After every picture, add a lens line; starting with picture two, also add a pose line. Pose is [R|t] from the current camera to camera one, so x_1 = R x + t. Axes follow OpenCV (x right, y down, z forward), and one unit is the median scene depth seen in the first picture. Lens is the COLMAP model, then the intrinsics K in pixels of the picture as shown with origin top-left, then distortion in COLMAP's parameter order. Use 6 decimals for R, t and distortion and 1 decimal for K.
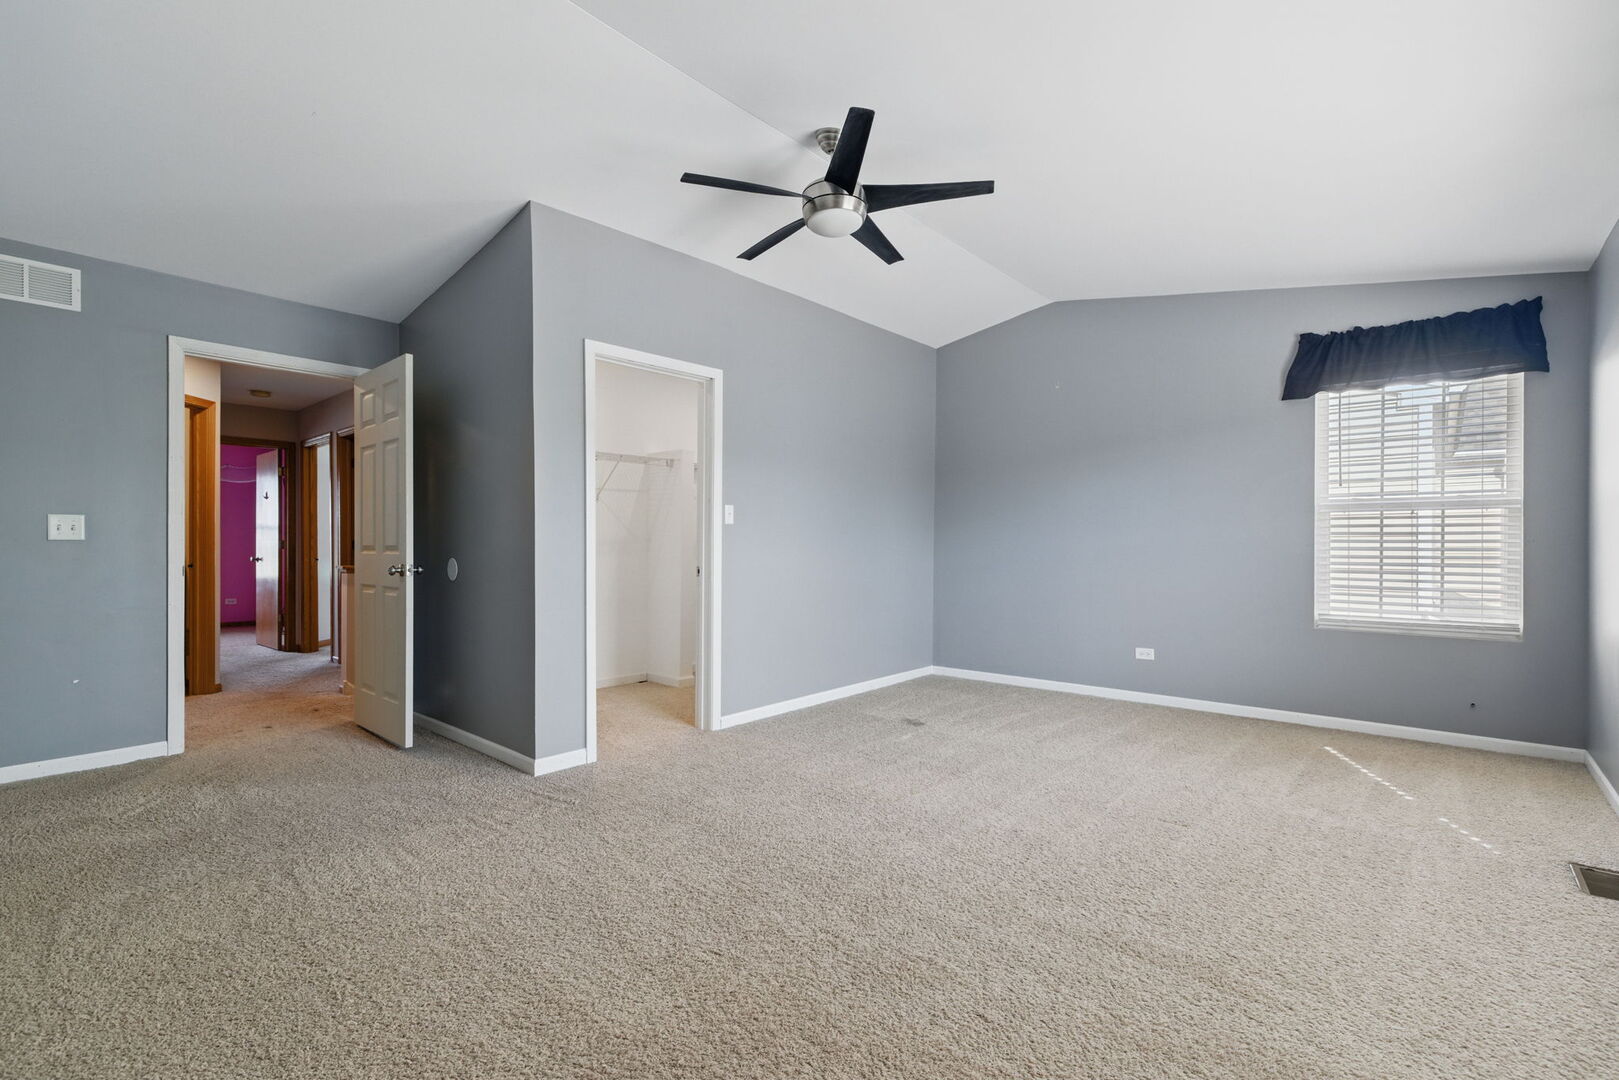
lens RADIAL K [[726.2, 0, 809.5], [0, 726.2, 540.0], [0, 0, 1]] dist [0.000802, -0.000358]
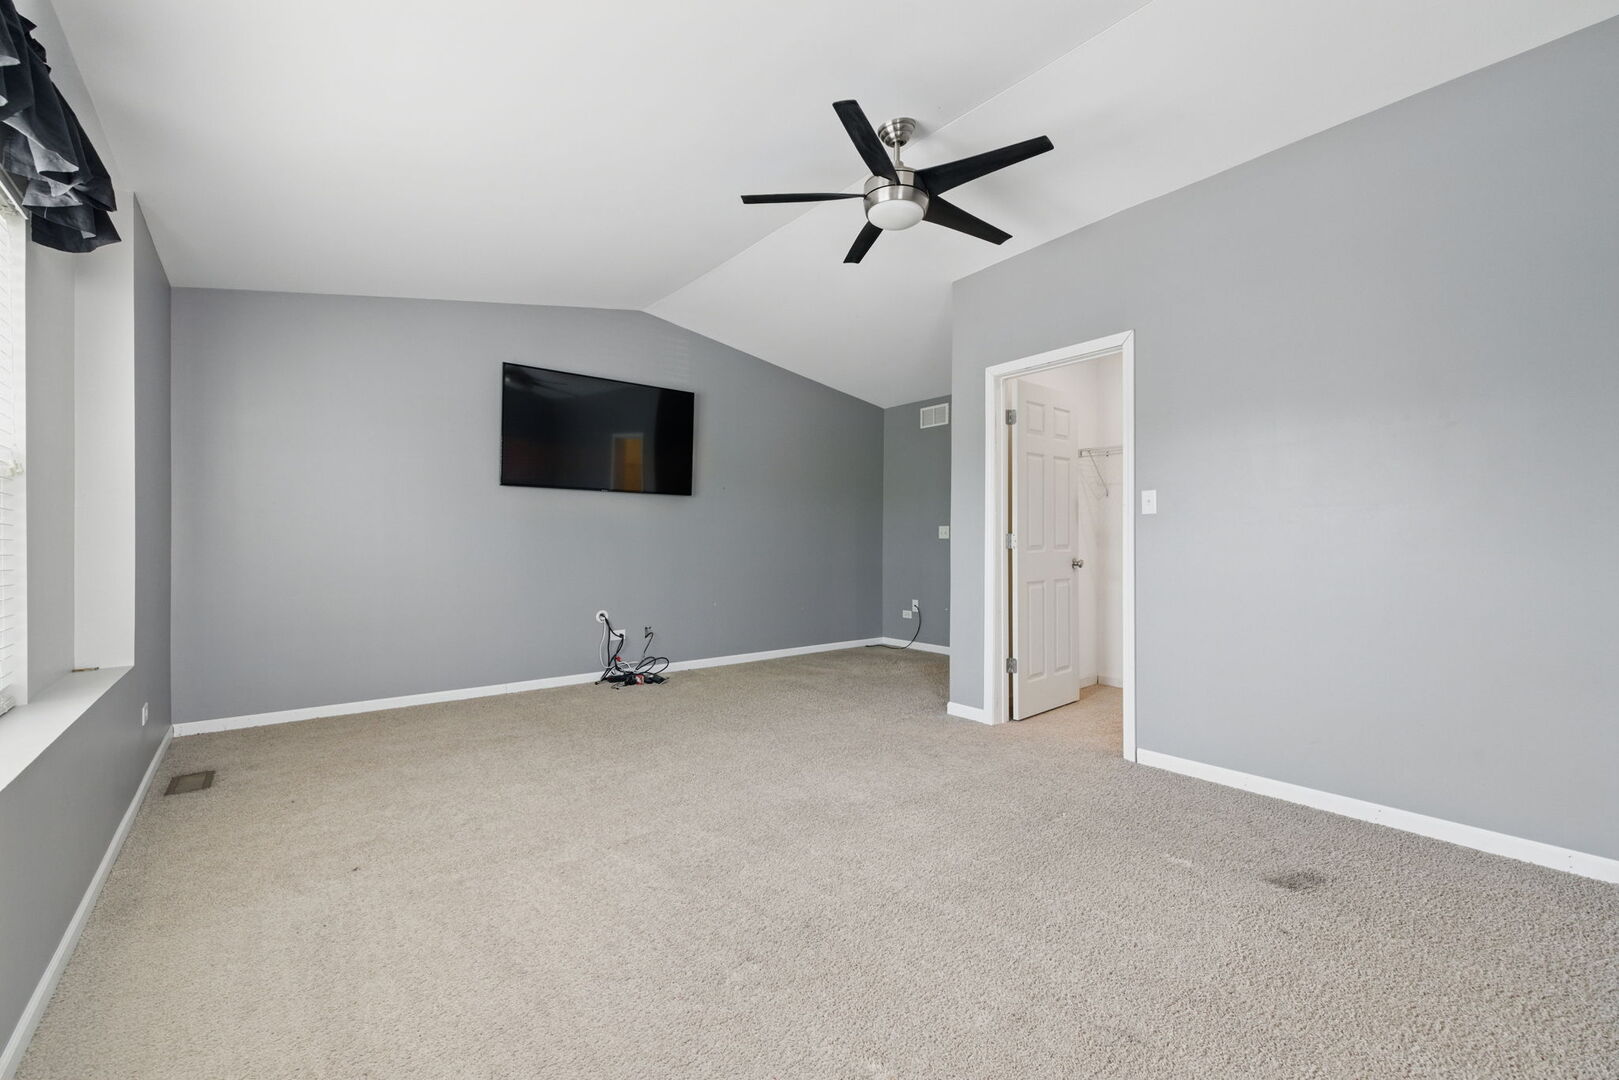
lens RADIAL K [[678.6, 0, 803.6], [0, 678.6, 537.0], [0, 0, 1]] dist [0.000854, 0.000301]
pose [[-0.189497, -0.007273, -0.981854, 0.714894], [0.001823, 0.999968, -0.007759, 0.008532], [0.981880, -0.003260, -0.189478, 0.776506]]
